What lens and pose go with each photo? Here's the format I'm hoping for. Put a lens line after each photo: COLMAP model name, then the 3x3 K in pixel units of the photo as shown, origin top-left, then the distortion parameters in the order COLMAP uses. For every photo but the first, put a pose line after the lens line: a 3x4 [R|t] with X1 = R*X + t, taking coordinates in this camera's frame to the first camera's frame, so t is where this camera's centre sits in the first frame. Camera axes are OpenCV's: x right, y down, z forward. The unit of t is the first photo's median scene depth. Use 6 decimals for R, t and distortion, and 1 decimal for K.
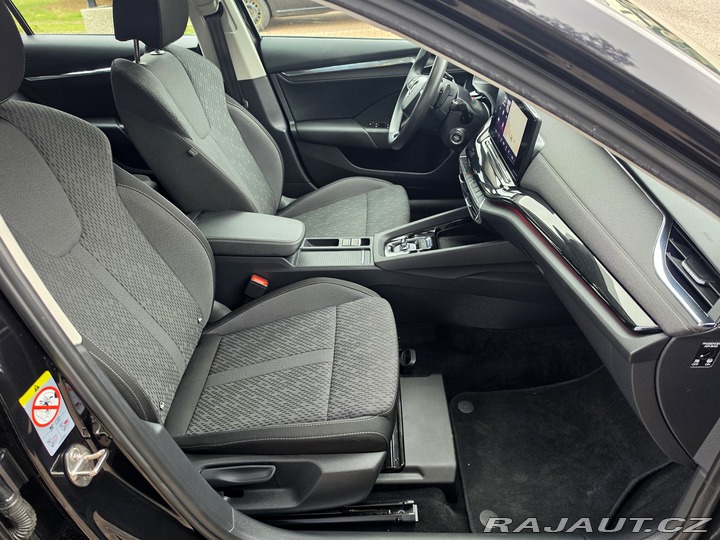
lens RADIAL K [[479.5, 0, 359.3], [0, 479.5, 272.9], [0, 0, 1]] dist [-0.009290, -0.014579]
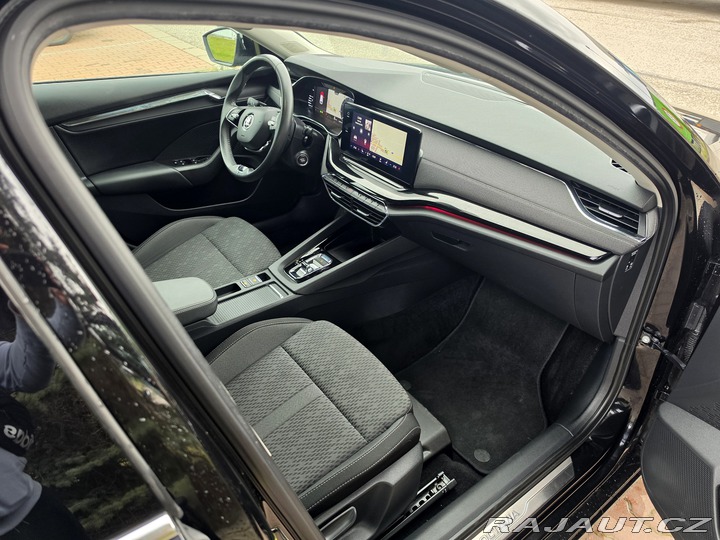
lens RADIAL K [[479.5, 0, 362.3], [0, 479.5, 265.4], [0, 0, 1]] dist [-0.009290, -0.014579]
pose [[0.785677, -0.296287, 0.543070, -0.424408], [0.317619, 0.946511, 0.056886, -0.093917], [-0.530876, 0.127795, 0.837758, 0.071785]]
